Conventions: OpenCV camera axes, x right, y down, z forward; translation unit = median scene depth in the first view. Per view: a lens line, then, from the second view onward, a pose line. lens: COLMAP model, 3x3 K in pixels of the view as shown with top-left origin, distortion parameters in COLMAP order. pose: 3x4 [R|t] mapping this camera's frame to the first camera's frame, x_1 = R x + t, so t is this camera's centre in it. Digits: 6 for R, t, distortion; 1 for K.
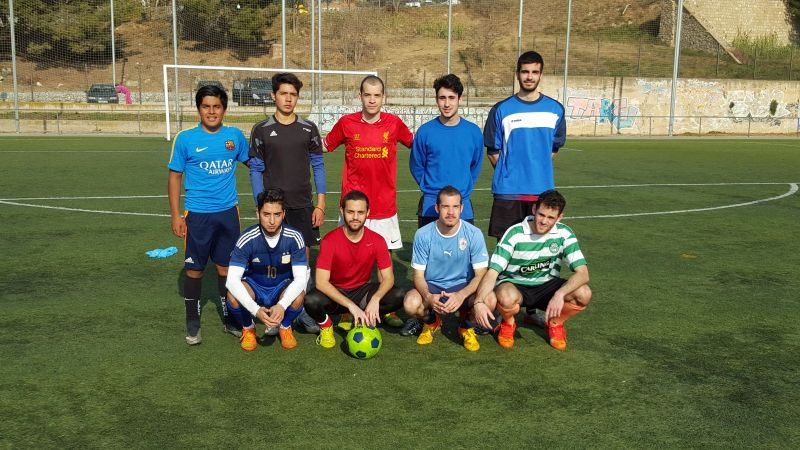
lens RADIAL K [[845.5, 0, 404.6], [0, 845.5, 239.8], [0, 0, 1]] dist [0.205303, -0.410894]
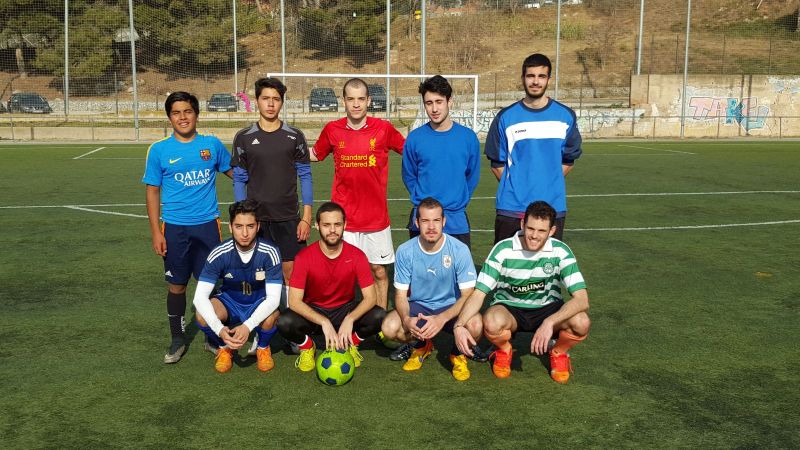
lens RADIAL K [[850.3, 0, 400.0], [0, 850.3, 225.0], [0, 0, 1]] dist [0.198890, -0.407949]
pose [[0.988632, 0.007896, -0.150149, 0.147393], [-0.011216, 0.999711, -0.021279, -0.013519], [0.149938, 0.022721, 0.988434, 0.087477]]
